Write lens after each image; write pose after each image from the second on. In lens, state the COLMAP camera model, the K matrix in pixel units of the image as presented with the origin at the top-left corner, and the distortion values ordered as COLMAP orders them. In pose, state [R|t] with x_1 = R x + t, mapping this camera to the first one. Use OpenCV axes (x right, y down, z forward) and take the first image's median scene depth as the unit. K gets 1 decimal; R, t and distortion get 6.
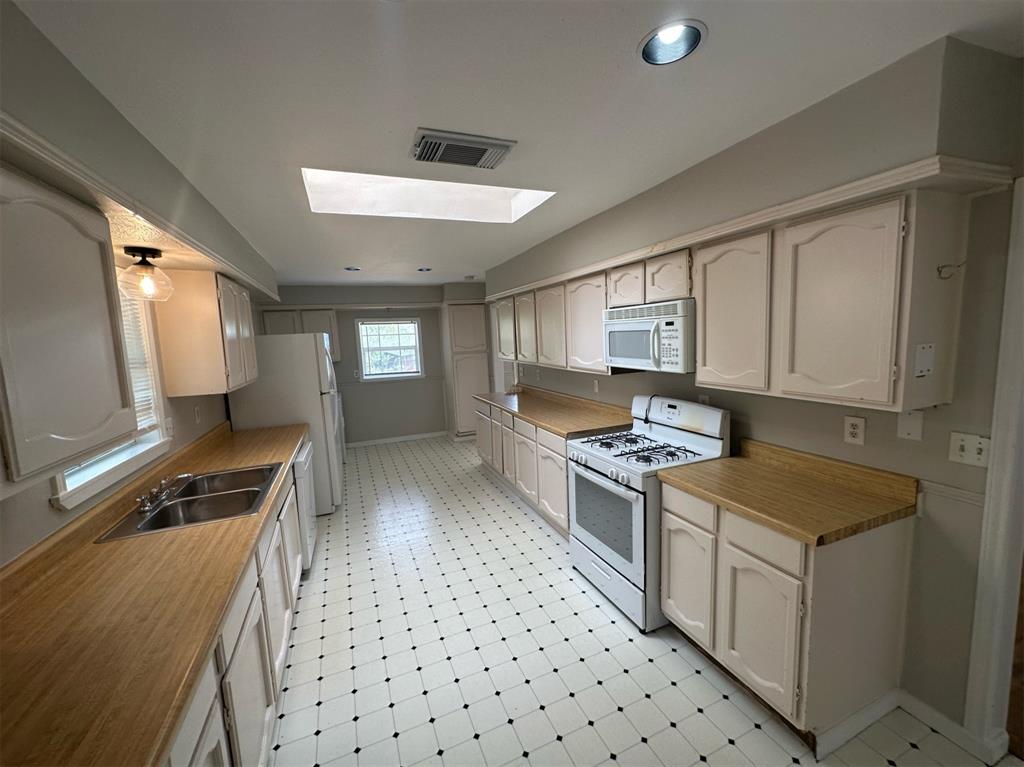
lens RADIAL K [[407.1, 0, 513.0], [0, 407.1, 381.6], [0, 0, 1]] dist [0.000834, 0.000461]
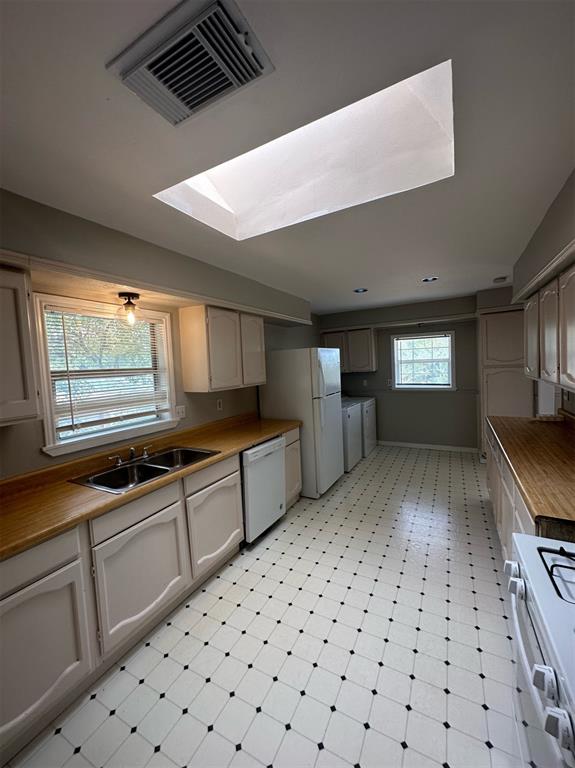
lens RADIAL K [[305.4, 0, 289.2], [0, 305.4, 382.4], [0, 0, 1]] dist [0.000834, 0.000461]
pose [[0.631899, 0.062206, -0.772550, 0.182103], [-0.070240, 0.997268, 0.022848, -0.032645], [0.771861, 0.039826, 0.634543, 0.374770]]
